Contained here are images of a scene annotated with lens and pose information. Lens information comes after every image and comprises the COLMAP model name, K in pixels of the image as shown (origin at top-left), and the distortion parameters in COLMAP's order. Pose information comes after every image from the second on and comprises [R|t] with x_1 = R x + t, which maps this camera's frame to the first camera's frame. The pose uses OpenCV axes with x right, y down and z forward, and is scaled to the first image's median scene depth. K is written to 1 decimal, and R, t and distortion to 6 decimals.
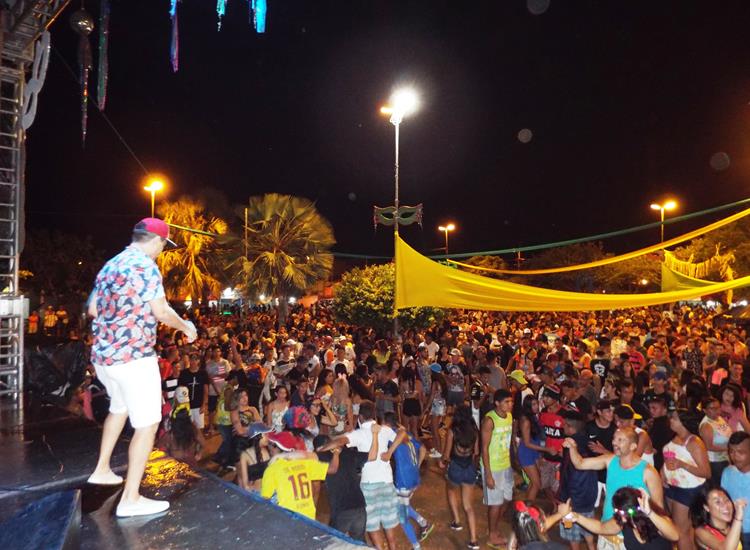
lens RADIAL K [[553.8, 0, 382.1], [0, 553.8, 268.1], [0, 0, 1]] dist [-0.013813, 0.020797]
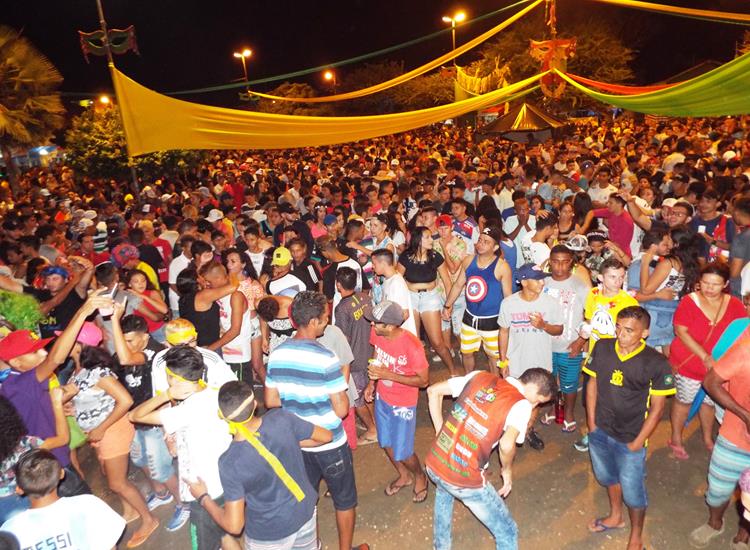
lens RADIAL K [[553.8, 0, 379.7], [0, 553.8, 279.1], [0, 0, 1]] dist [-0.013813, 0.020797]
pose [[0.957647, -0.153451, 0.243649, 0.132997], [0.070015, 0.944864, 0.319891, 0.003852], [-0.279303, -0.289284, 0.915590, 0.016641]]
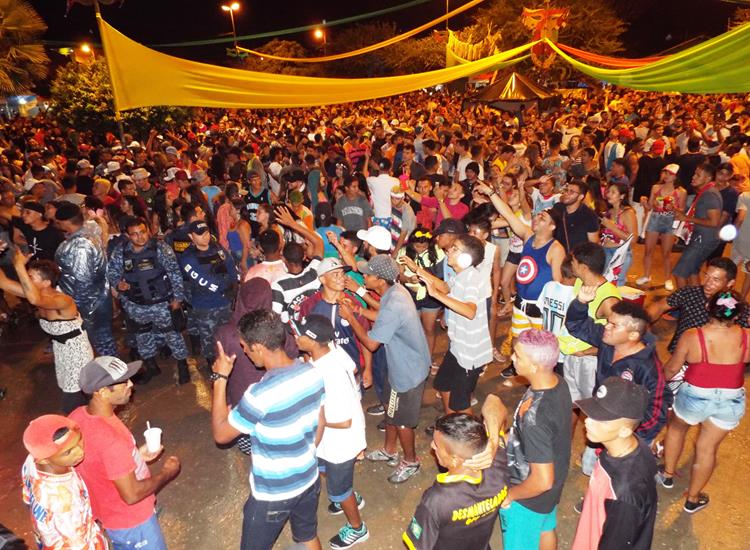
lens RADIAL K [[553.8, 0, 377.8], [0, 553.8, 277.3], [0, 0, 1]] dist [-0.013813, 0.020797]
pose [[0.956012, -0.136401, 0.259683, 0.129162], [0.029734, 0.925807, 0.376826, 0.000520], [-0.291816, -0.352529, 0.889138, 0.001604]]
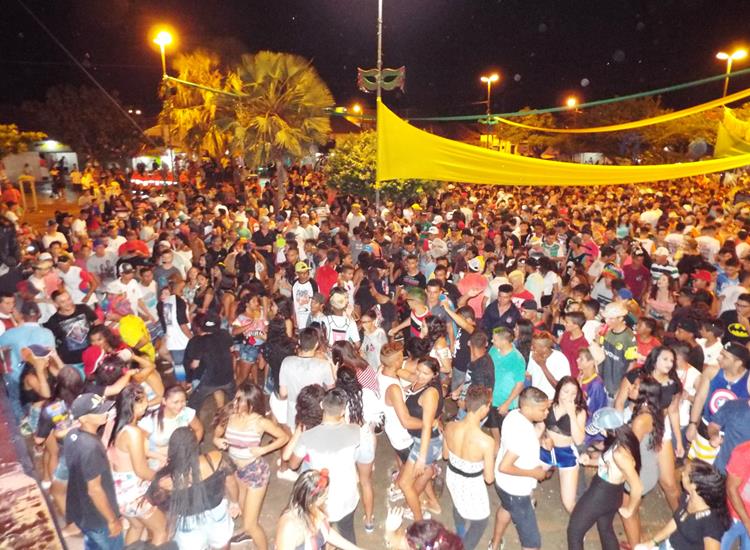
lens RADIAL K [[553.8, 0, 380.9], [0, 553.8, 277.3], [0, 0, 1]] dist [-0.013813, 0.020797]
pose [[0.993537, 0.036265, -0.107556, 0.115965], [-0.004760, 0.960066, 0.279734, -0.029273], [0.113405, -0.277414, 0.954034, 0.017475]]
